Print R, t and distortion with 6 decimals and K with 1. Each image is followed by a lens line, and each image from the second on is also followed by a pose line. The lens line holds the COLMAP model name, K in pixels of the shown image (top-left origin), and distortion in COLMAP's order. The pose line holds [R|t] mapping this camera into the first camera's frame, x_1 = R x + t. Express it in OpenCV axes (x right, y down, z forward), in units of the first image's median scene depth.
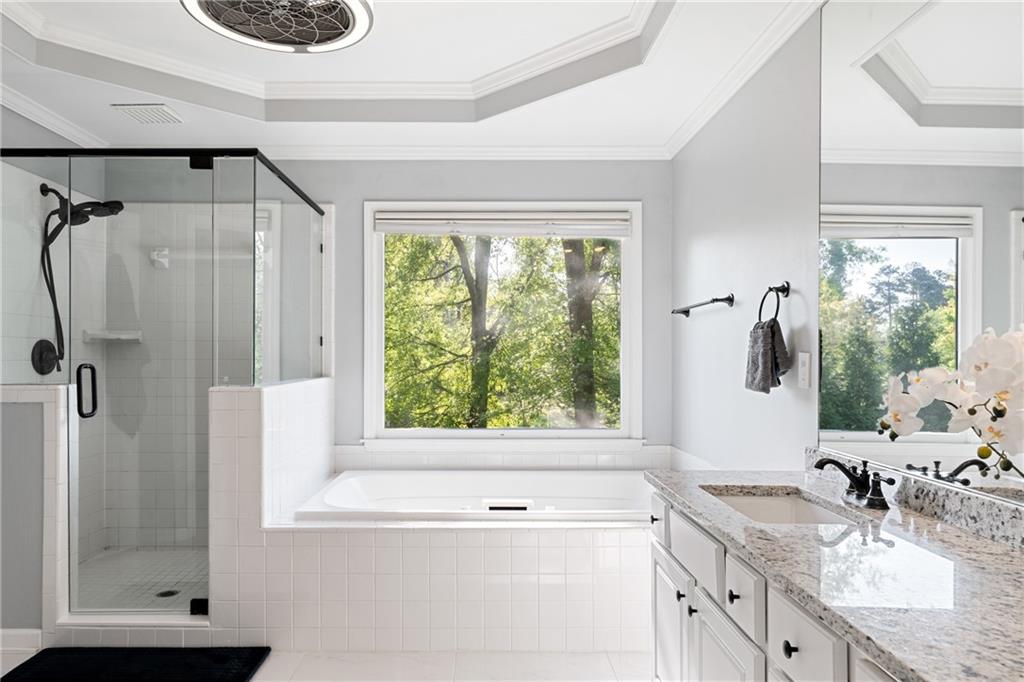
lens RADIAL K [[675.8, 0, 508.5], [0, 675.8, 362.7], [0, 0, 1]] dist [0.003833, 0.001822]
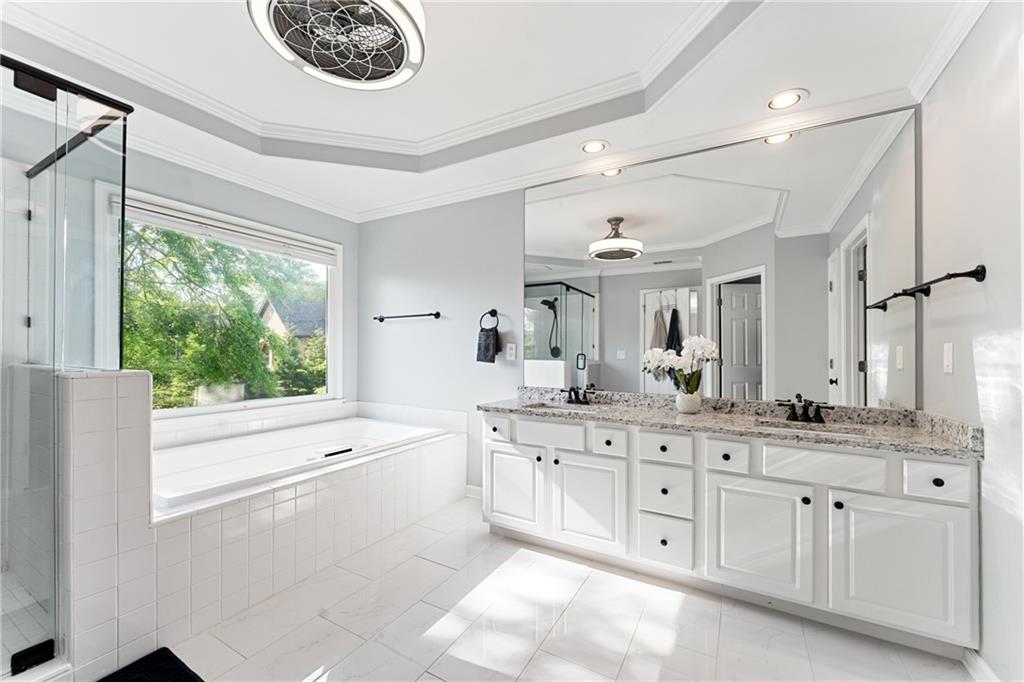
lens RADIAL K [[398.5, 0, 509.5], [0, 398.5, 350.9], [0, 0, 1]] dist [-0.001509, -0.000291]
pose [[0.521723, 0.003577, 0.853107, -0.539766], [0.002555, 0.999980, -0.005755, 0.013313], [-0.853111, 0.005182, 0.521704, 0.284850]]
